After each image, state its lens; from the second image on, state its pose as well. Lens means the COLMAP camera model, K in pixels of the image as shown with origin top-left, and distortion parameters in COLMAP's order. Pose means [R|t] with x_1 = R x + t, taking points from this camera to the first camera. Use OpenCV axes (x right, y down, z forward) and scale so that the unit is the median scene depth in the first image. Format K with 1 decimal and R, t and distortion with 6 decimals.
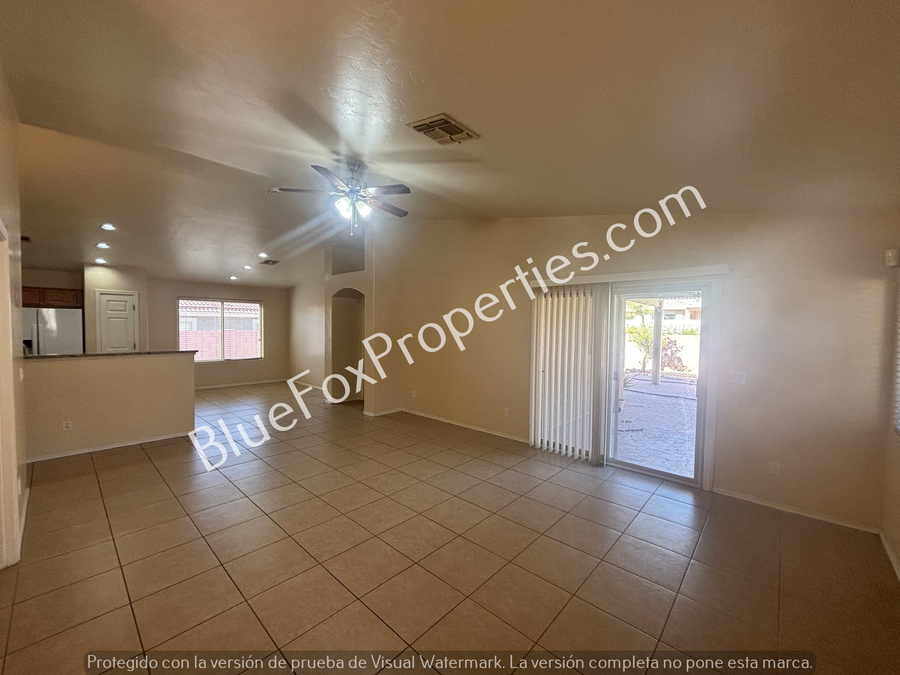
lens RADIAL K [[363.0, 0, 450.2], [0, 363.0, 337.1], [0, 0, 1]] dist [0.000945, 0.000029]
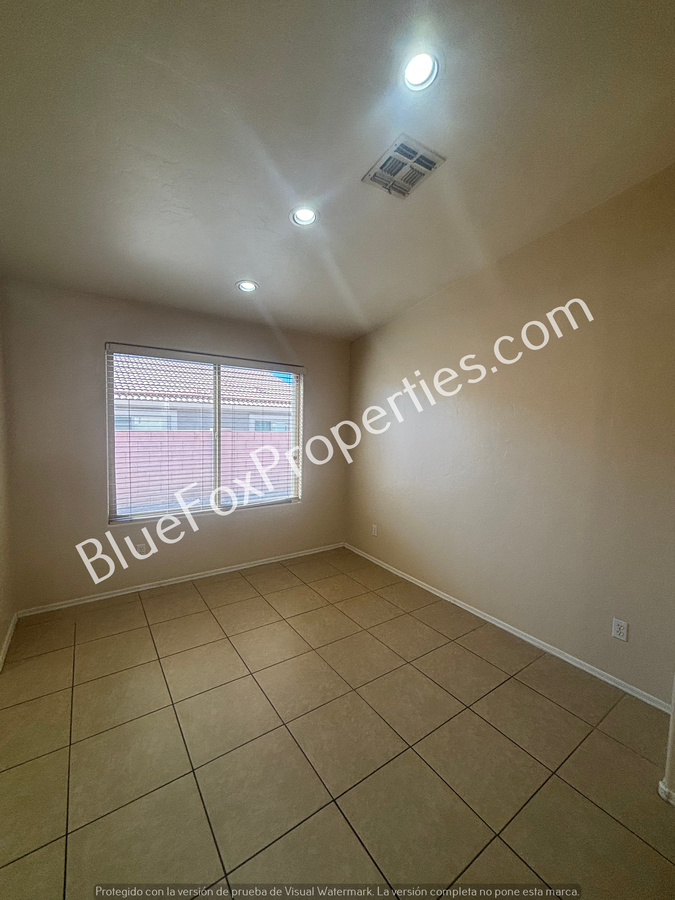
lens RADIAL K [[363.0, 0, 338.4], [0, 363.0, 449.5], [0, 0, 1]] dist [0.000945, 0.000029]
pose [[0.972511, 0.020401, -0.231964, -0.400651], [-0.013464, 0.999415, 0.031447, -0.016972], [0.232469, -0.027460, 0.972216, 0.637948]]
